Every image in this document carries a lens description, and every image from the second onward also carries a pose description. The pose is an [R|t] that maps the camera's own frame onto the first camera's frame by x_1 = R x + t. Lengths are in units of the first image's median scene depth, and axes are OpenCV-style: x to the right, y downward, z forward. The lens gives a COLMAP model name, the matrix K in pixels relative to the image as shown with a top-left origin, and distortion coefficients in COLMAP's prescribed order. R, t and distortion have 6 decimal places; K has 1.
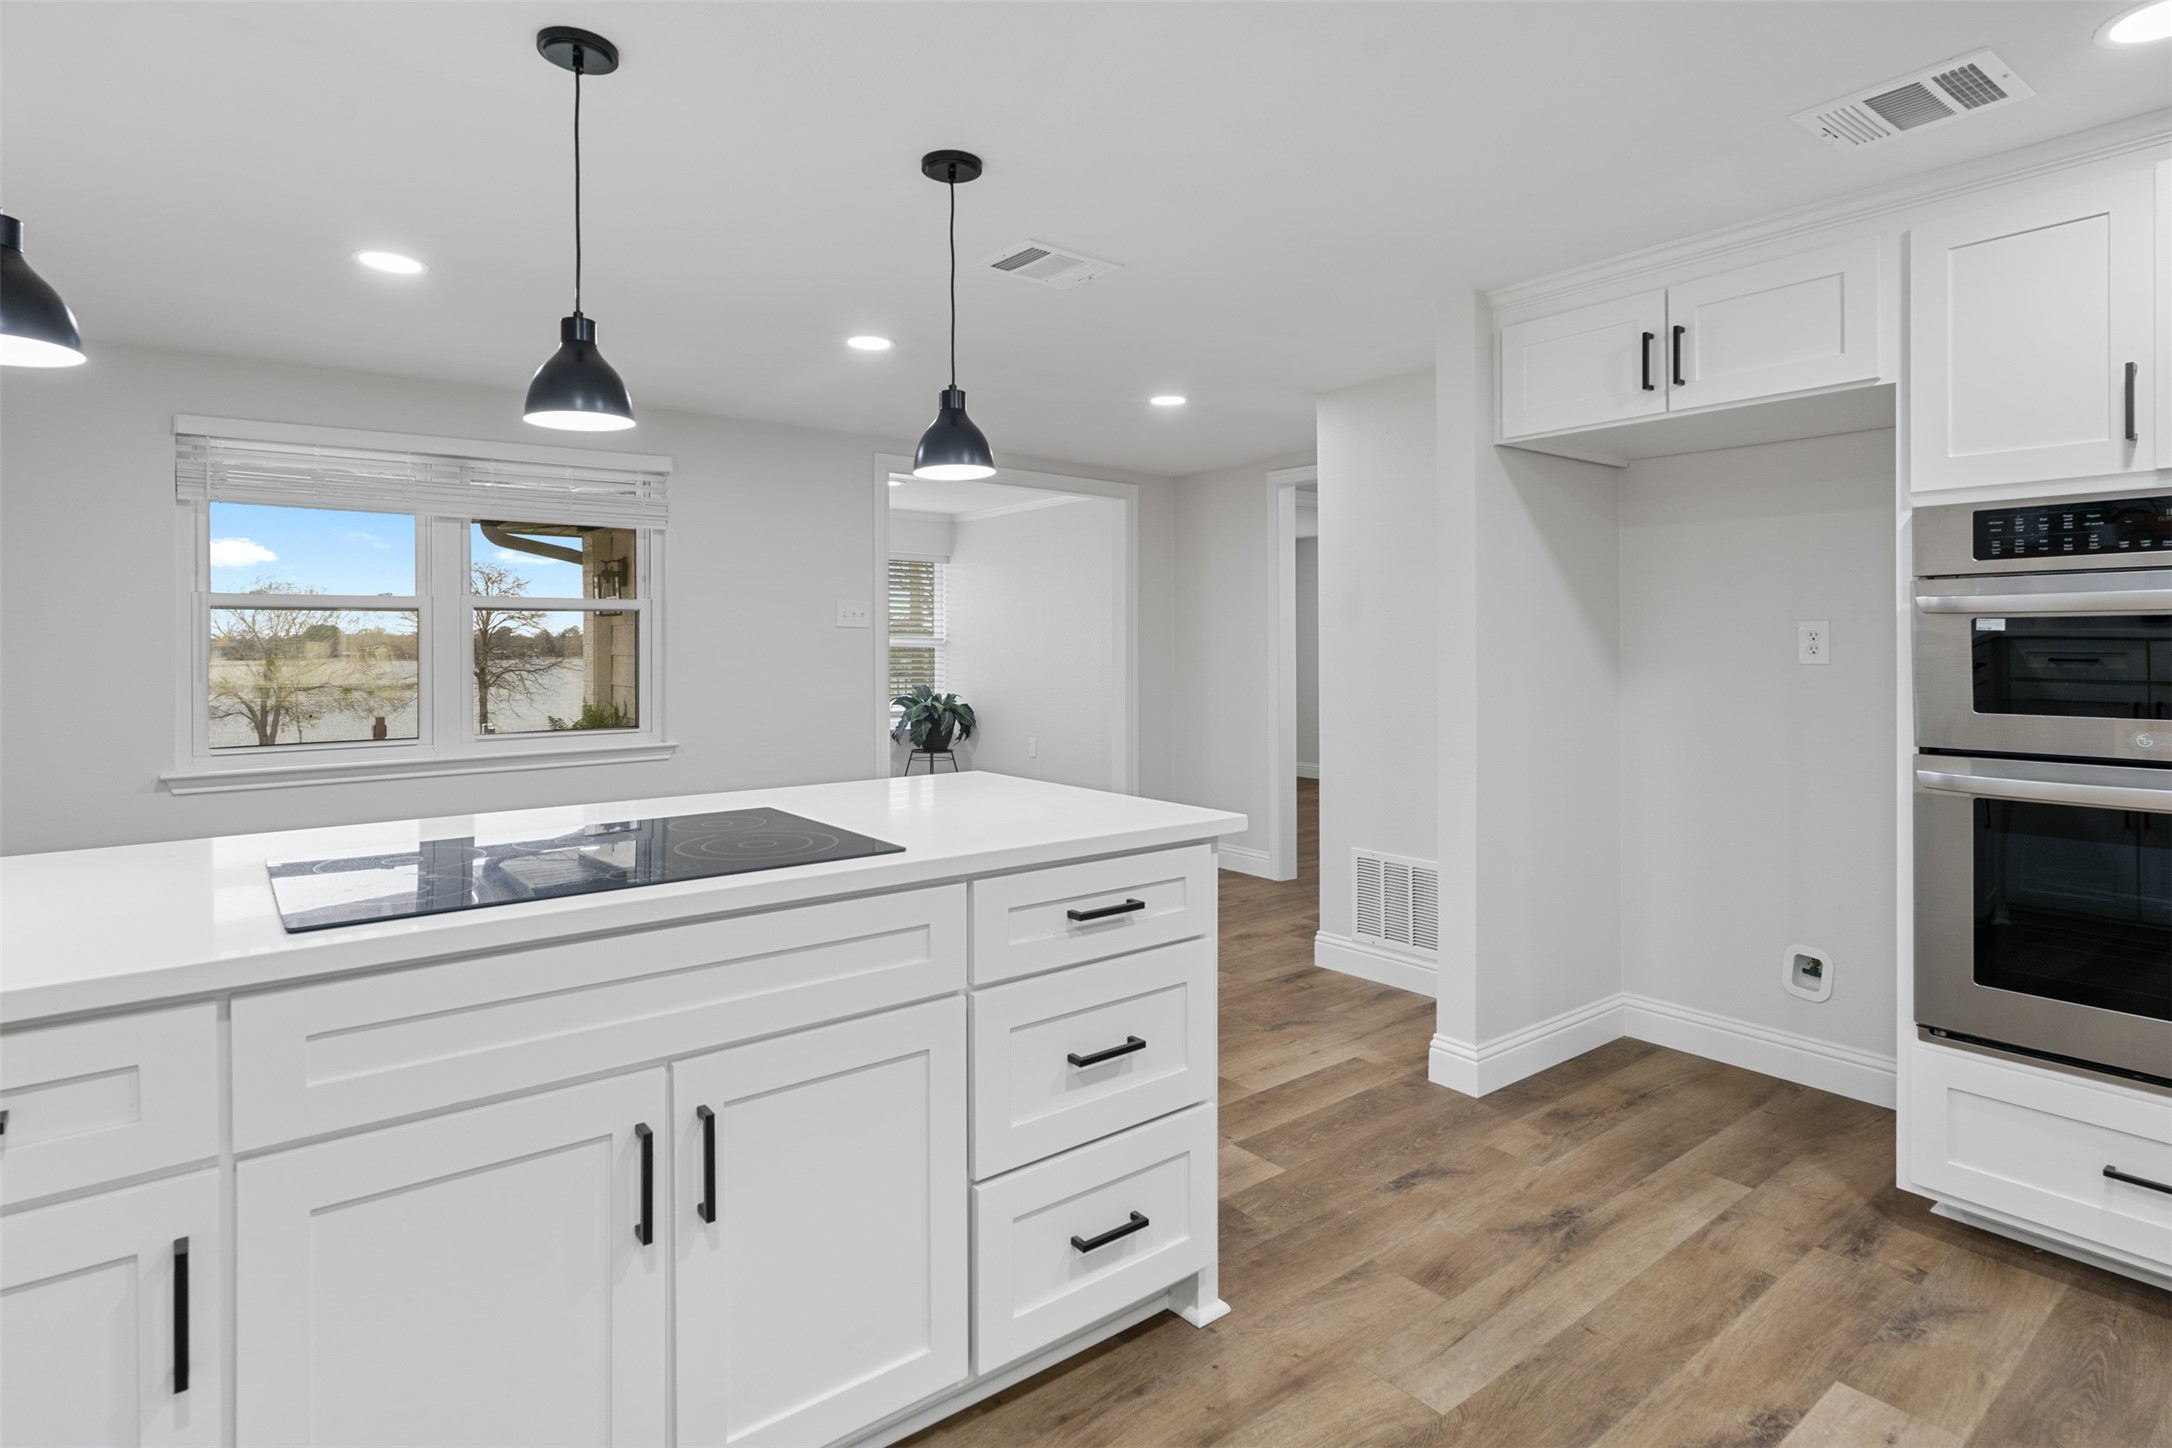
lens RADIAL K [[1141.8, 0, 1086.3], [0, 1141.8, 643.2], [0, 0, 1]] dist [0.002437, -0.000428]
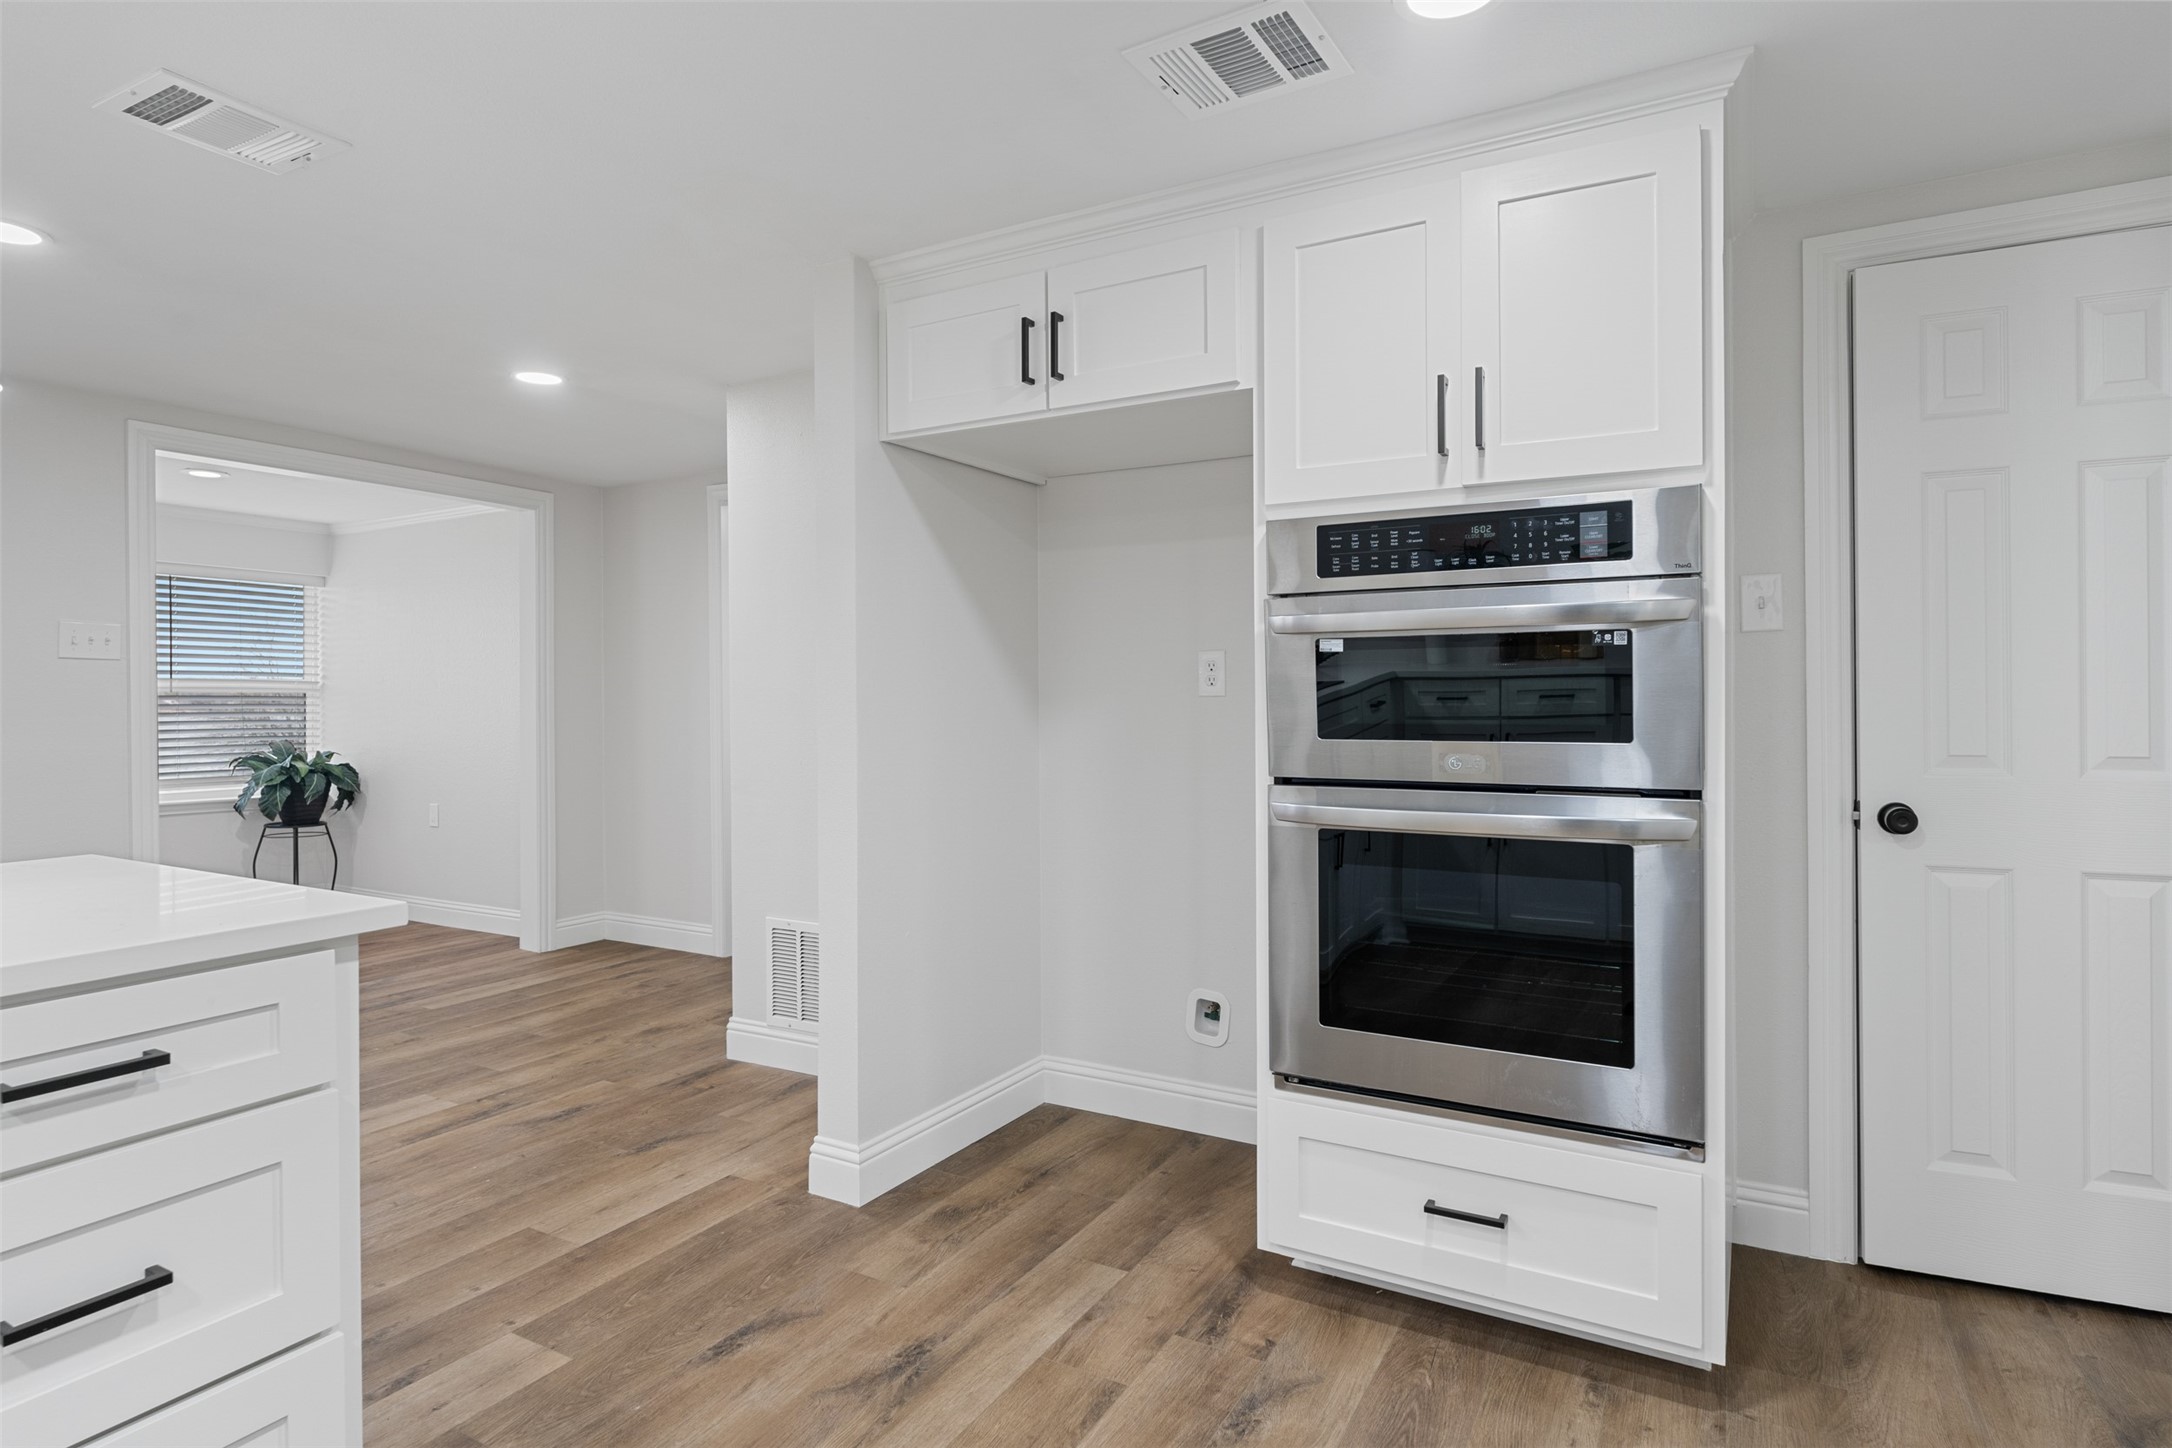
lens RADIAL K [[1181.0, 0, 1087.3], [0, 1181.0, 692.1], [0, 0, 1]] dist [0.000042, -0.000237]
pose [[0.925926, -0.001277, 0.377702, 0.204308], [0.002206, 0.999996, -0.002026, 0.020933], [-0.377697, 0.002709, 0.925925, 0.148239]]
